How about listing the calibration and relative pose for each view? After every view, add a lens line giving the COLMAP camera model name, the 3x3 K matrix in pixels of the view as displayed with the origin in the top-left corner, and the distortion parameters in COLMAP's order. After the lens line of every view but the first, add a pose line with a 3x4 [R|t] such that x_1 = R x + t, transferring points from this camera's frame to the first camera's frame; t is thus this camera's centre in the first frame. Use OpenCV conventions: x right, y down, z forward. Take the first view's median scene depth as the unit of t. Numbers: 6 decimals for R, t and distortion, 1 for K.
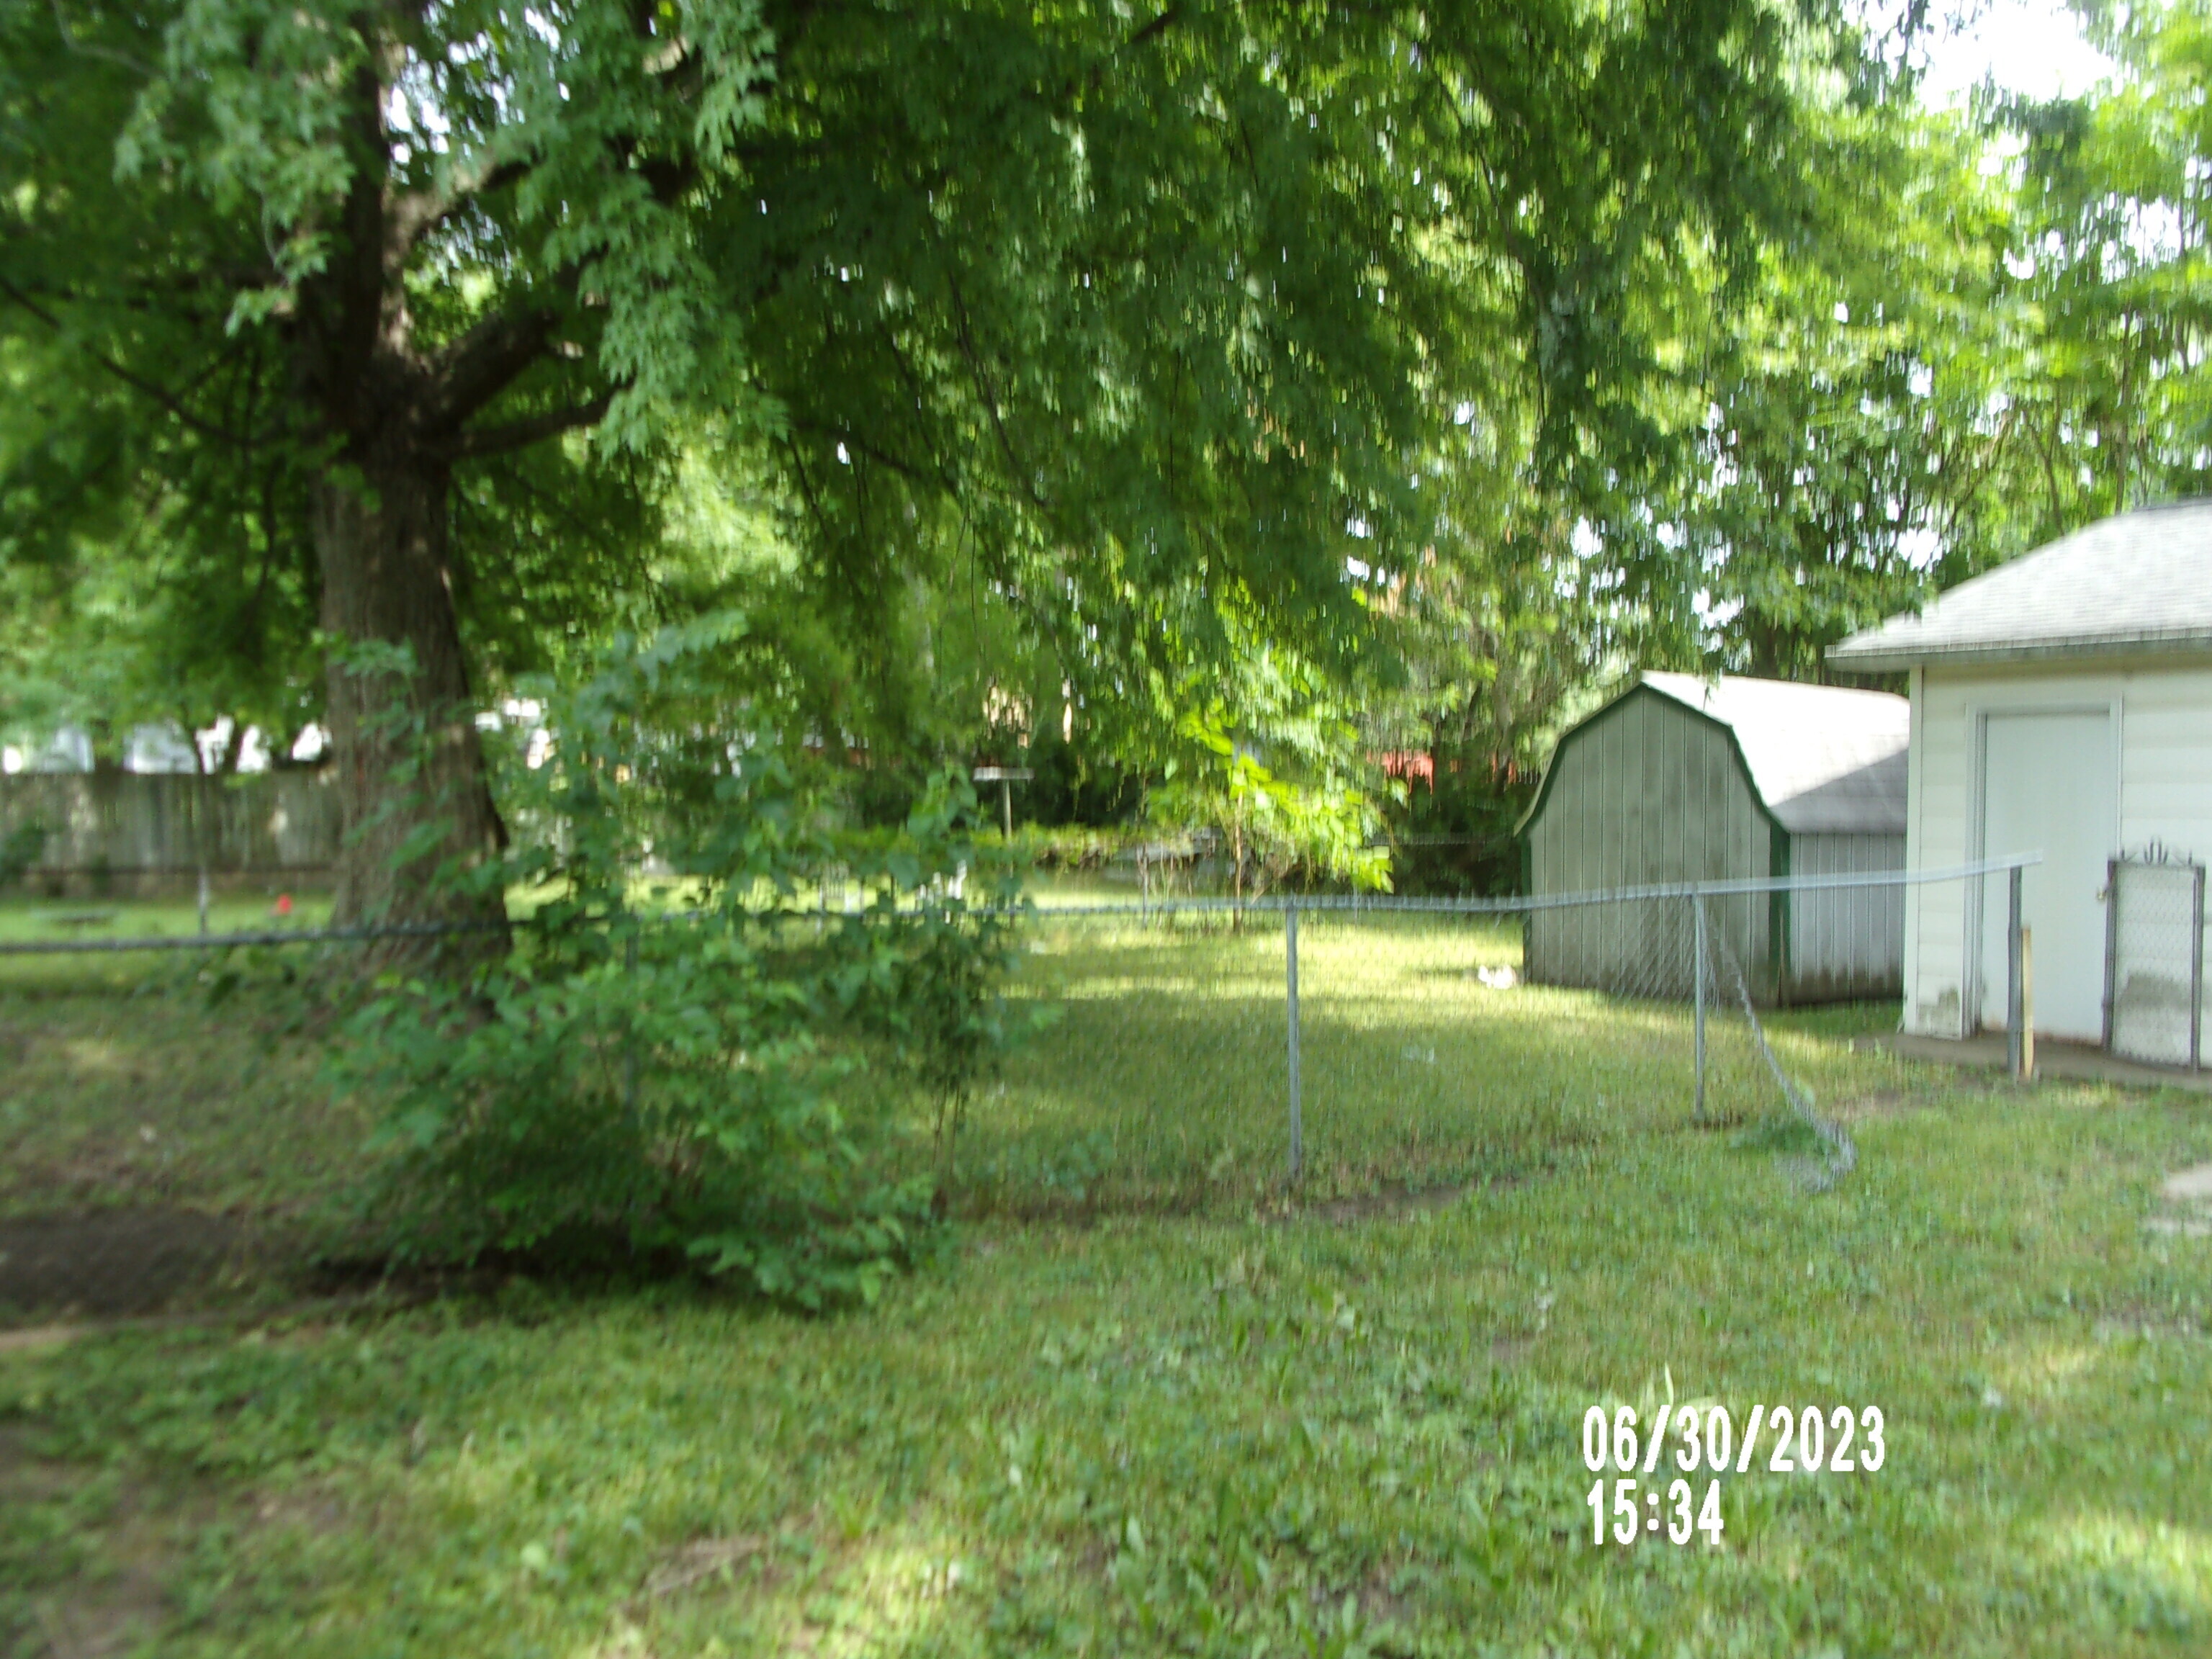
lens RADIAL K [[1798.7, 0, 1098.2], [0, 1798.7, 835.4], [0, 0, 1]] dist [-0.001954, -0.025546]
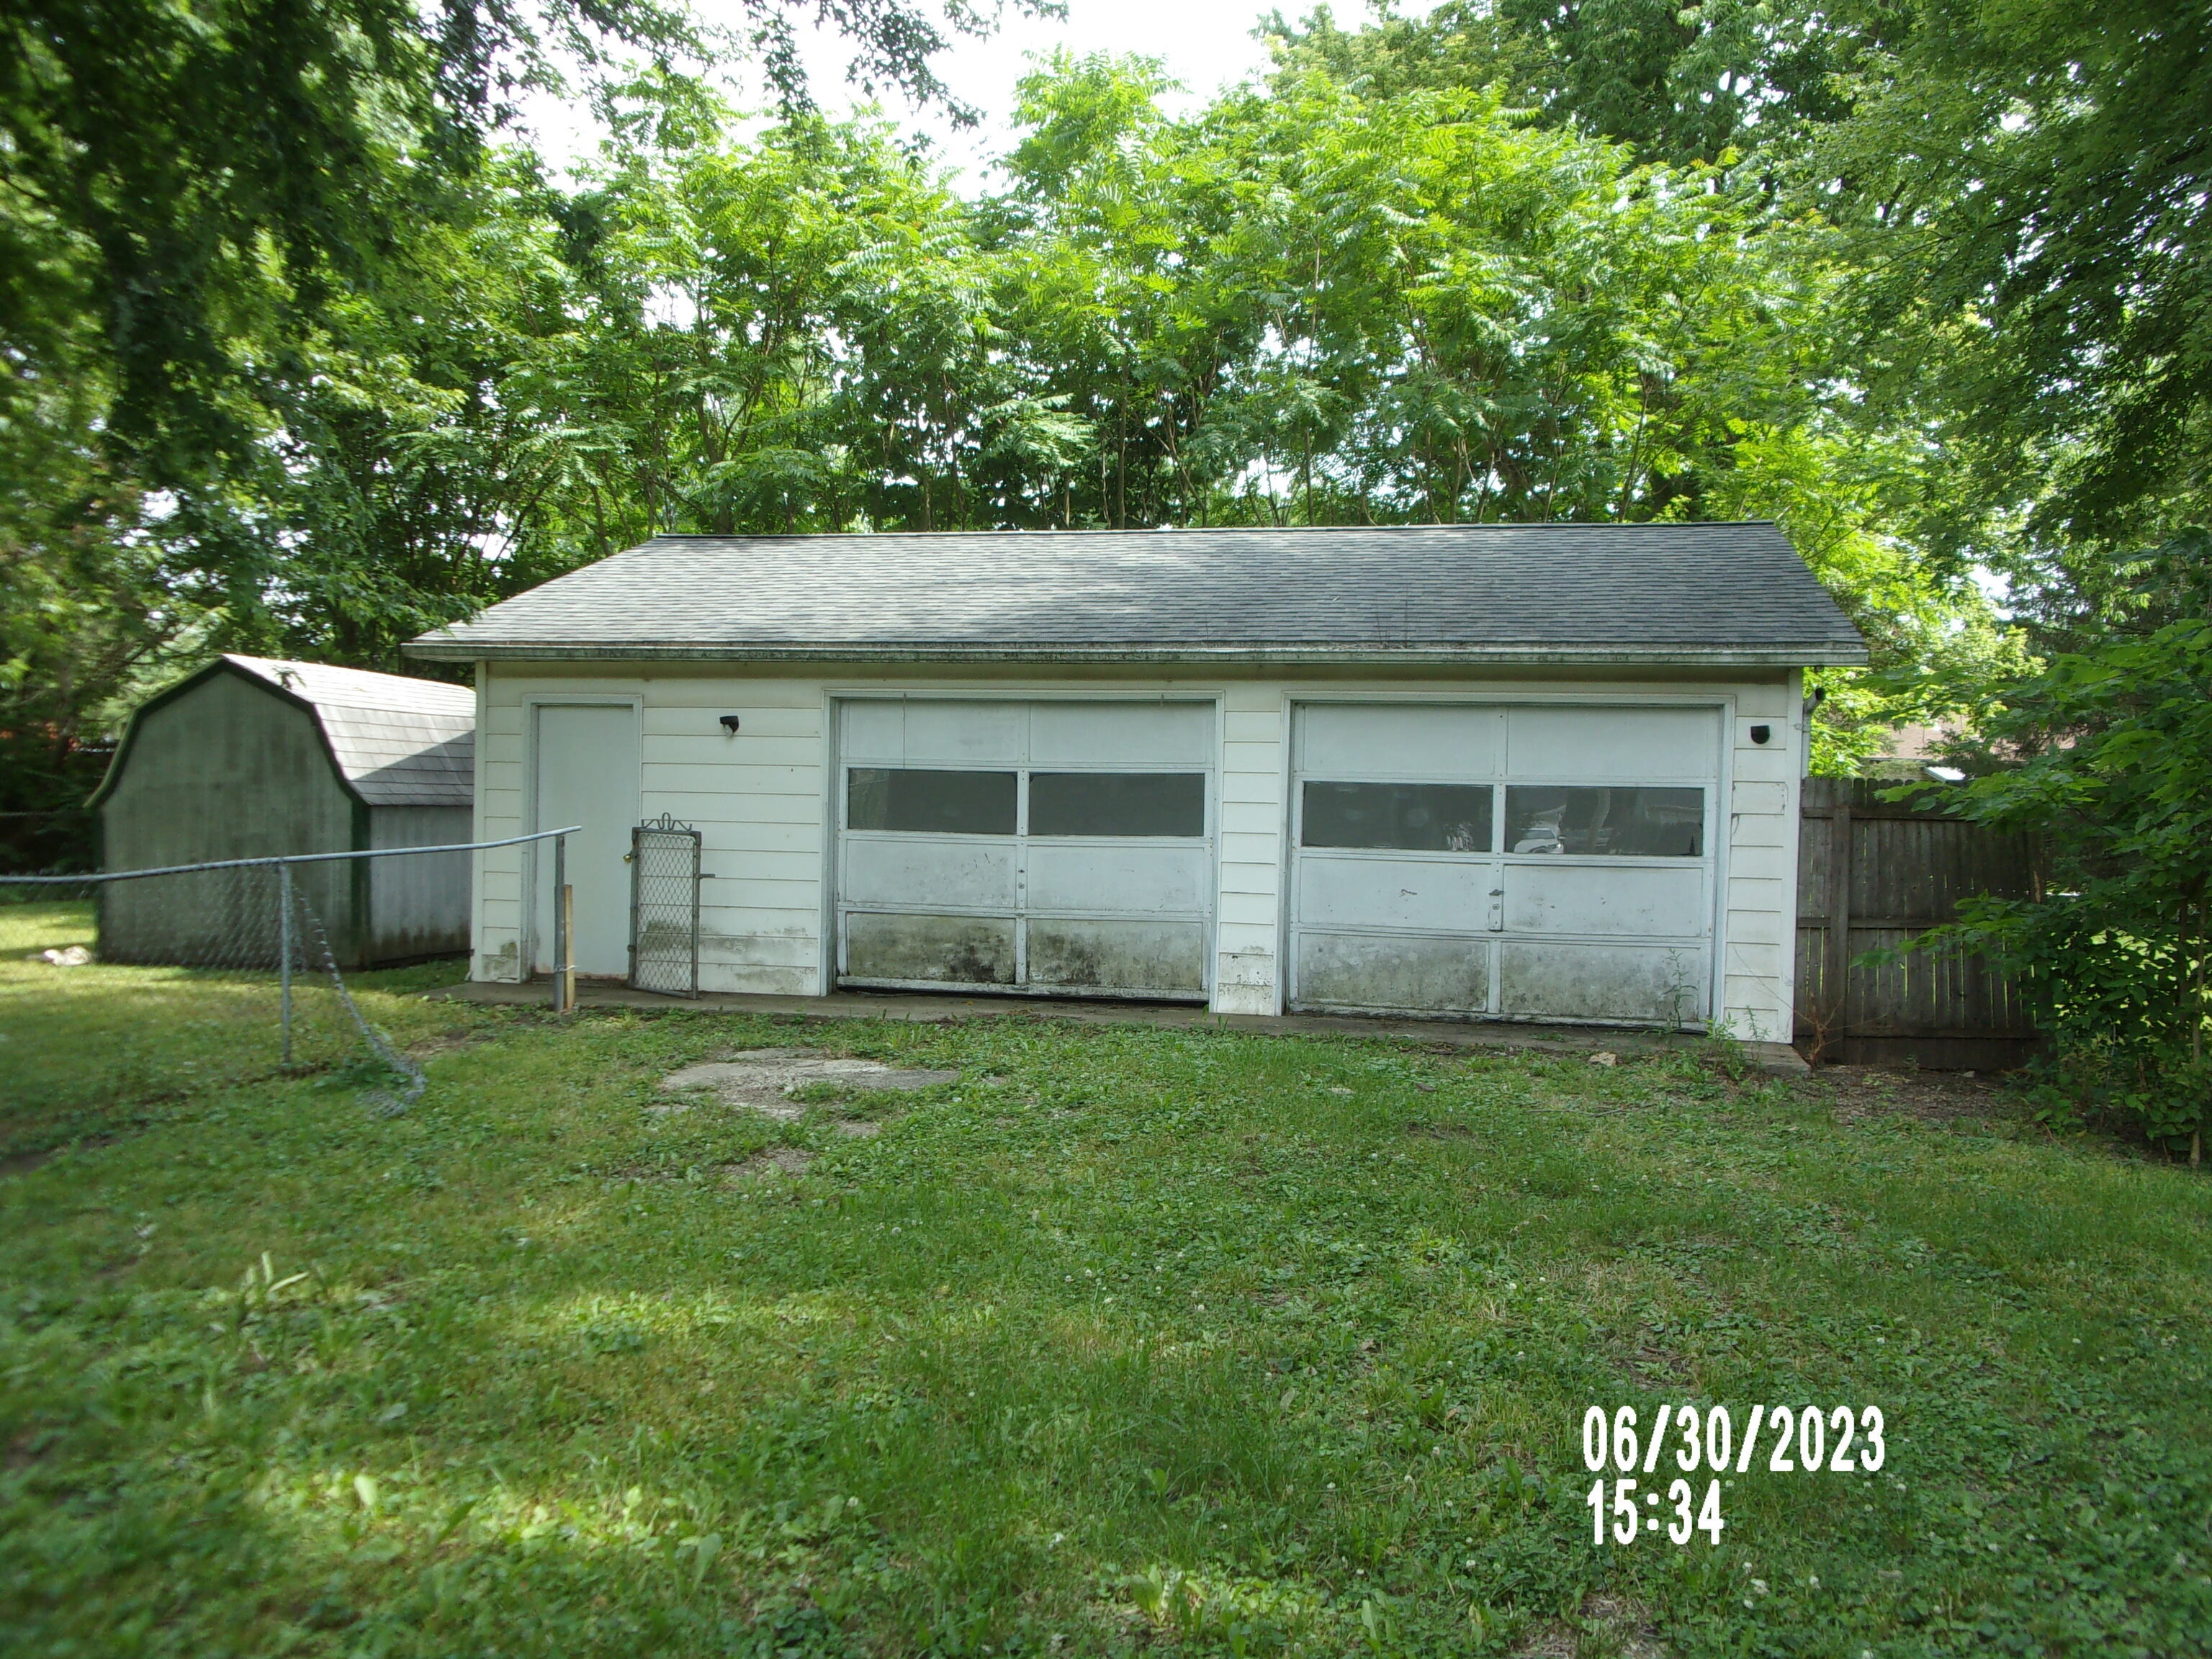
lens RADIAL K [[1798.7, 0, 1097.7], [0, 1798.7, 832.6], [0, 0, 1]] dist [-0.001954, -0.025546]
pose [[0.731243, -0.008551, 0.682064, -0.039690], [-0.000228, 0.999918, 0.012781, -0.000212], [-0.682117, -0.009502, 0.731181, -0.109619]]
